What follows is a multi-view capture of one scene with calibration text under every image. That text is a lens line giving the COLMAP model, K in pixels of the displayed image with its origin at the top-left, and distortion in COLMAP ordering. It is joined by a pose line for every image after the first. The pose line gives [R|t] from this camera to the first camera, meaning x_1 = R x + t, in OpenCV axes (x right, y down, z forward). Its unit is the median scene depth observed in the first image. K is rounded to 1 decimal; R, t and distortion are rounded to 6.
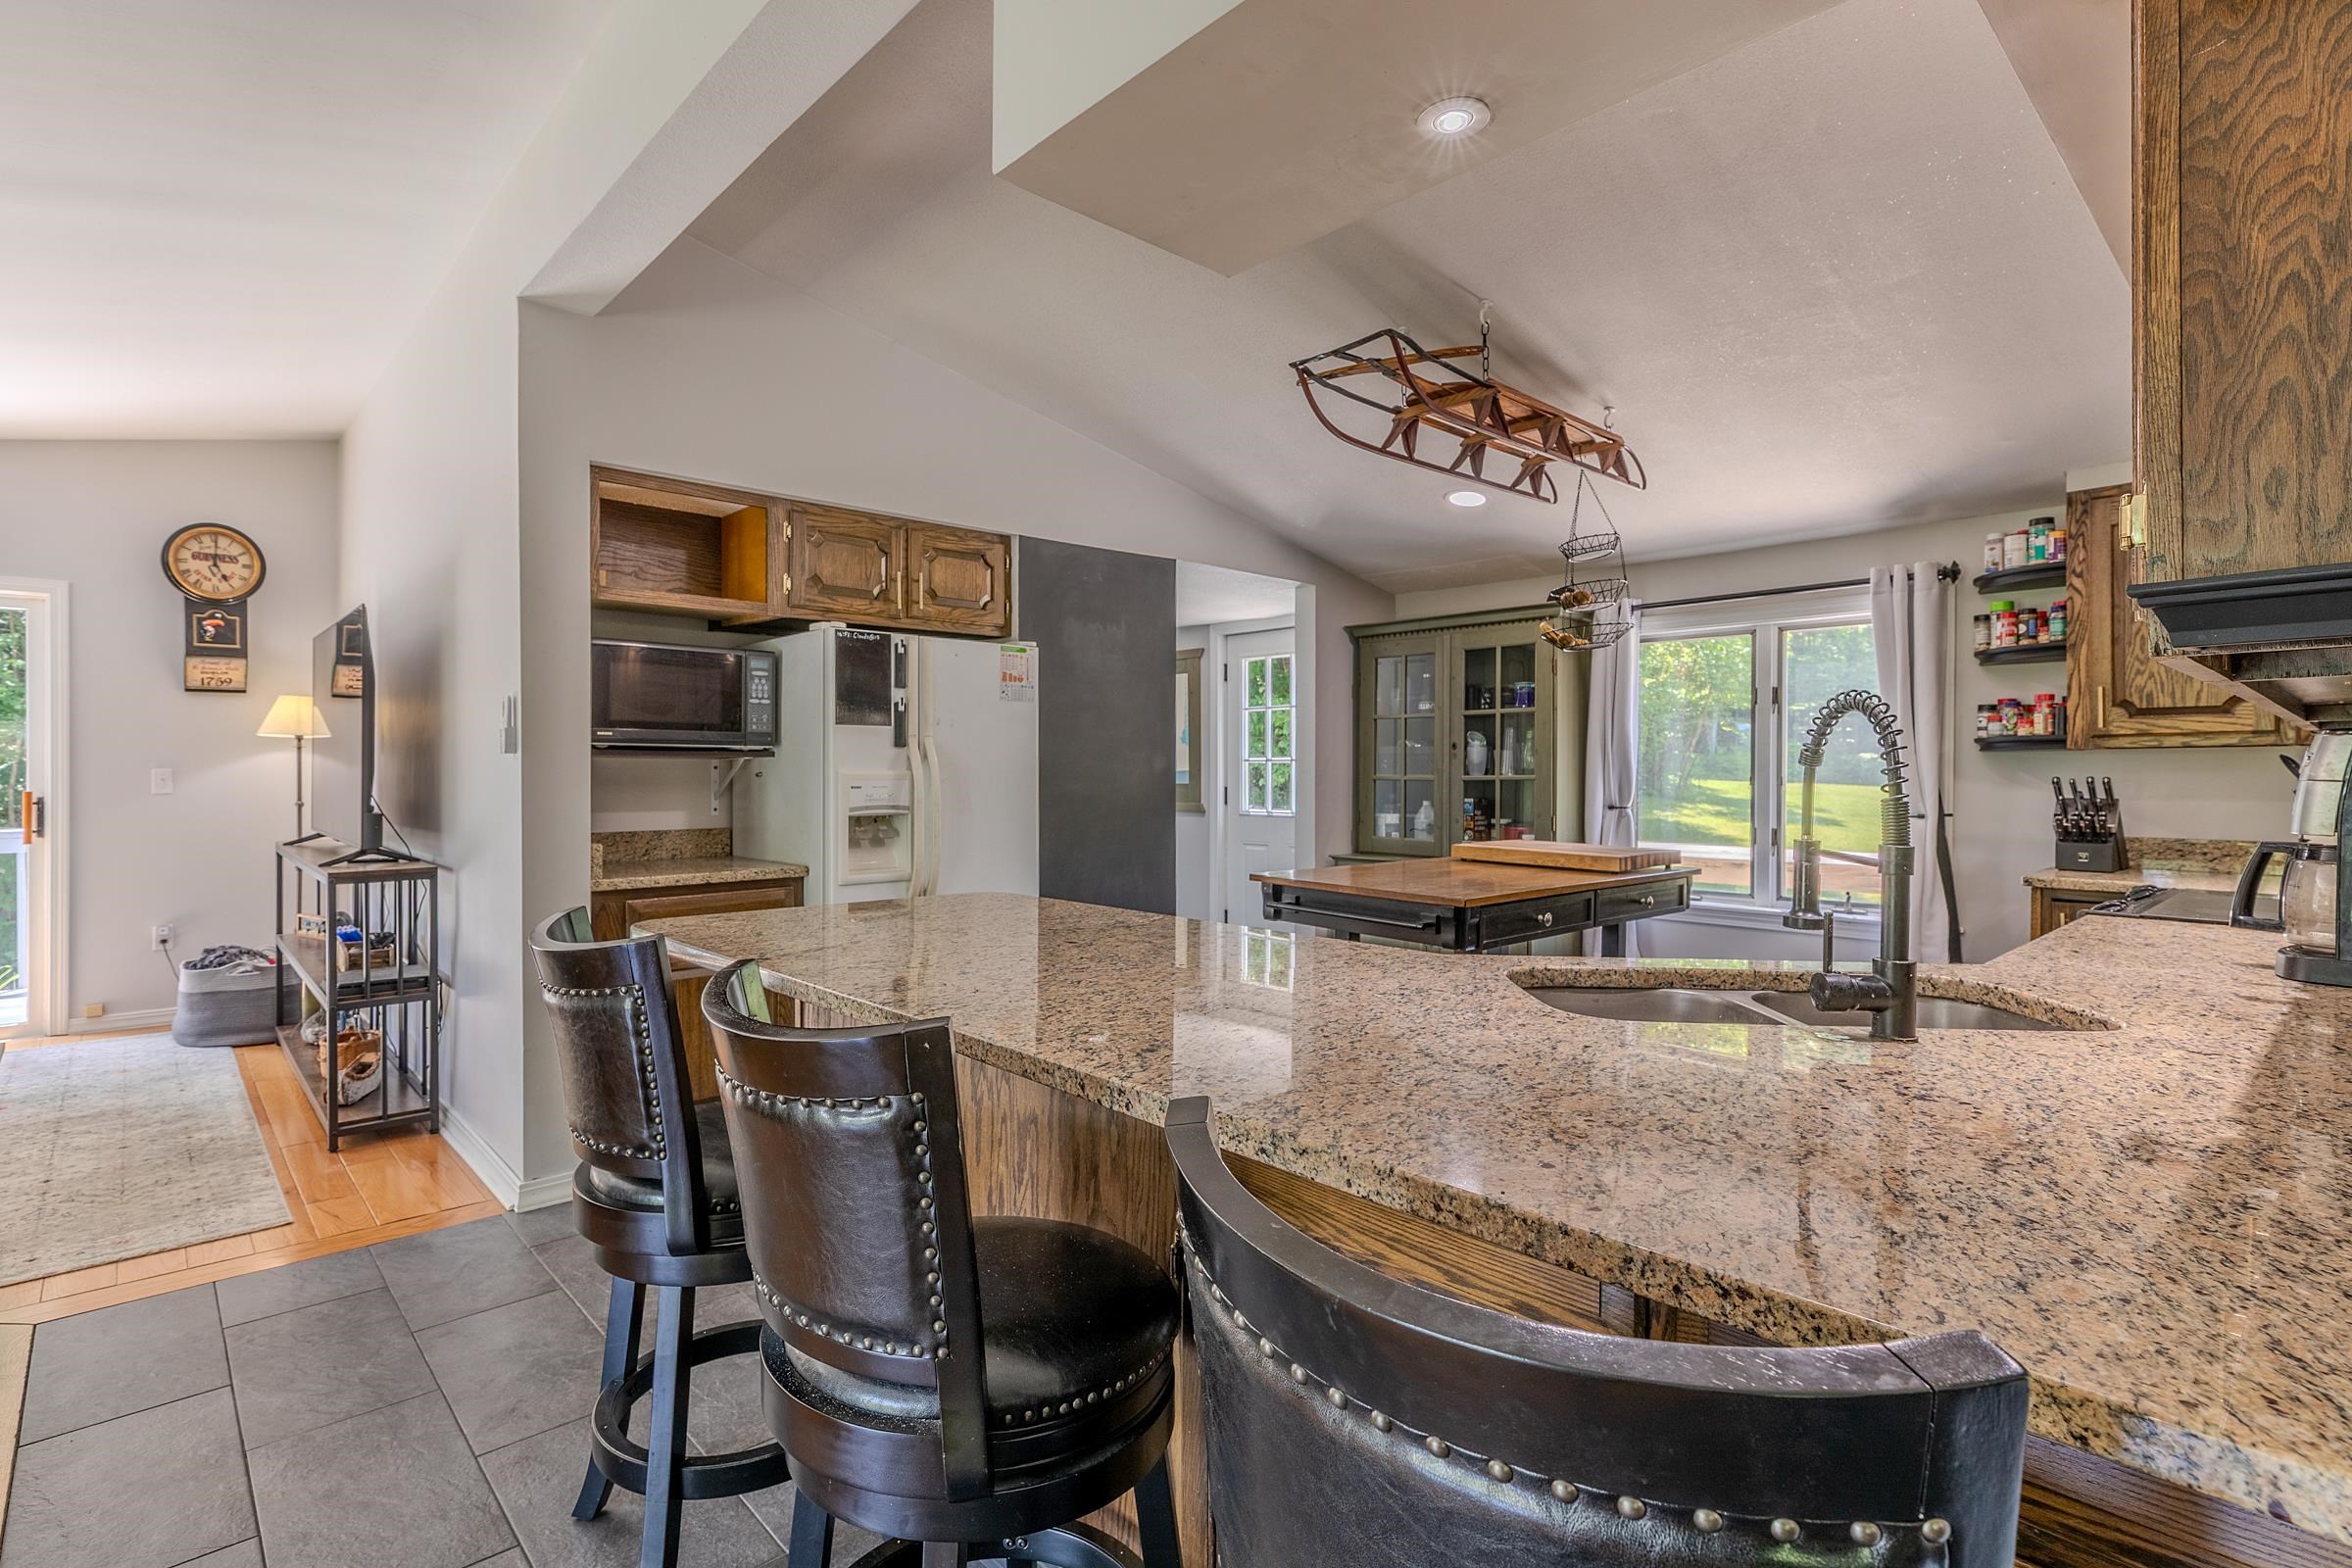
lens RADIAL K [[1132.6, 0, 1176.0], [0, 1132.6, 784.0], [0, 0, 1]] dist [-0.001495, -0.000217]
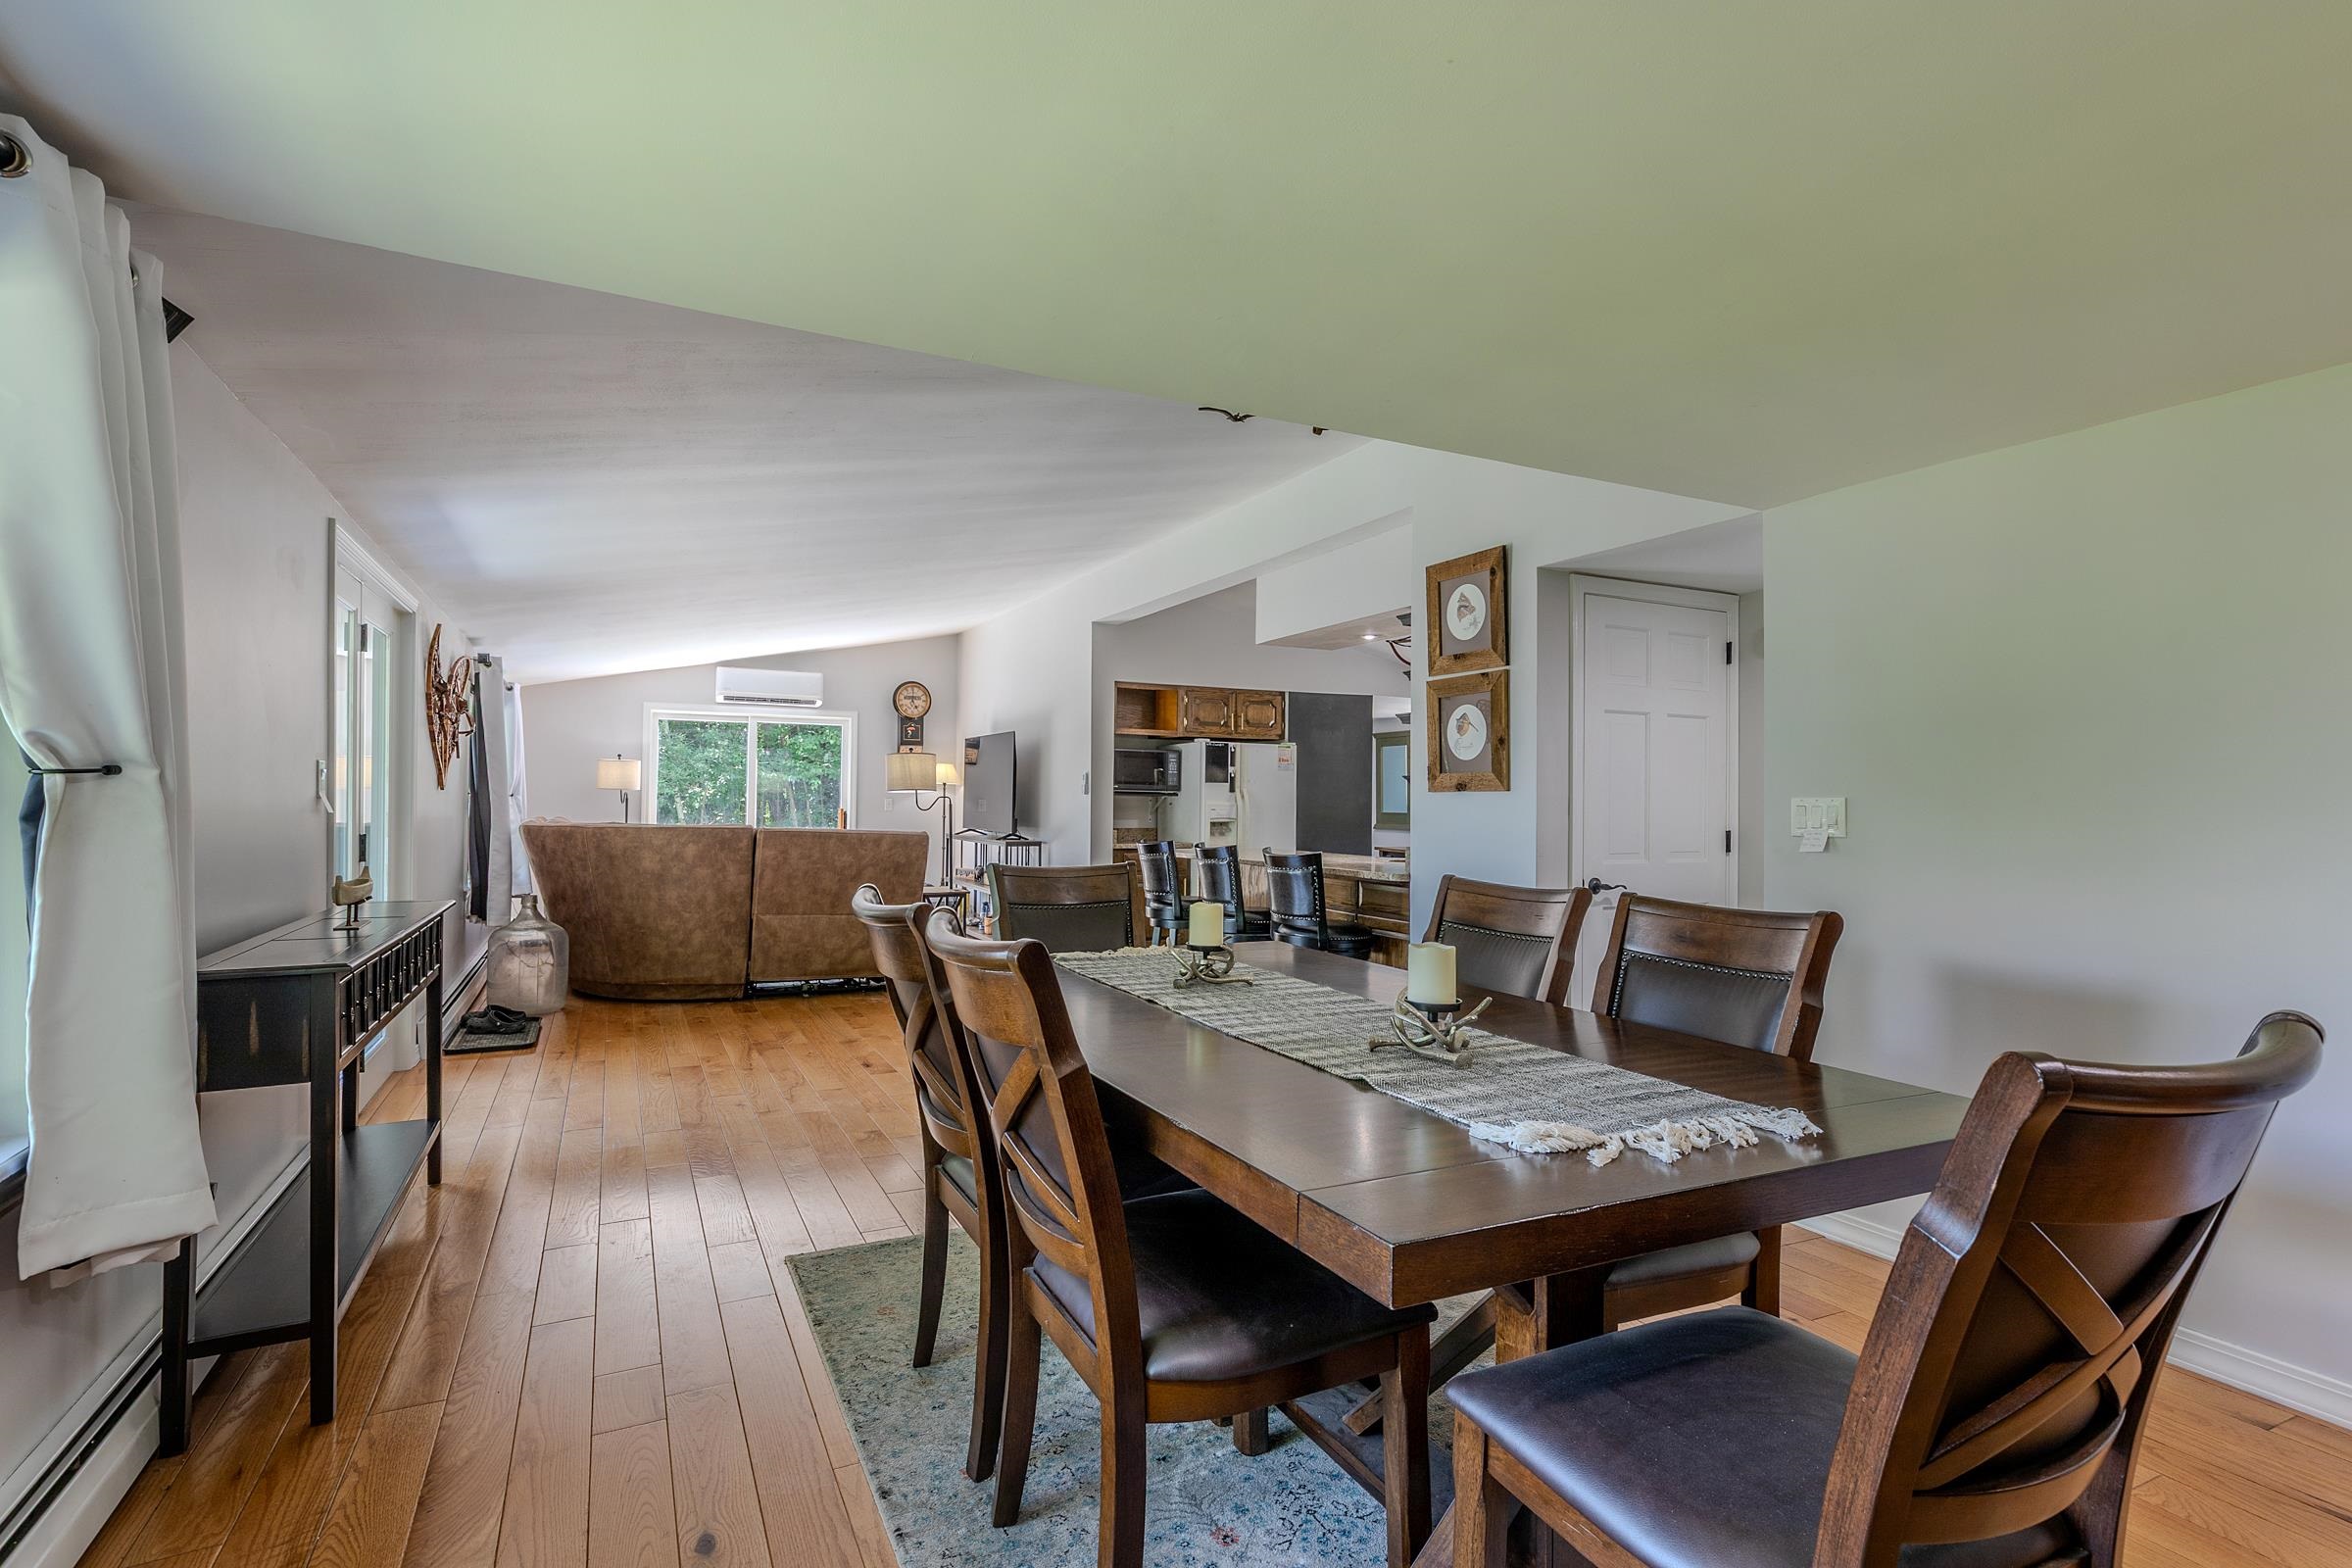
lens RADIAL K [[1132.6, 0, 1176.0], [0, 1132.6, 784.0], [0, 0, 1]] dist [-0.001495, -0.000217]
pose [[0.957939, 0.005520, -0.286918, 0.277543], [-0.015441, 0.999358, -0.032328, 0.023458], [0.286555, 0.035399, 0.957410, -1.114845]]
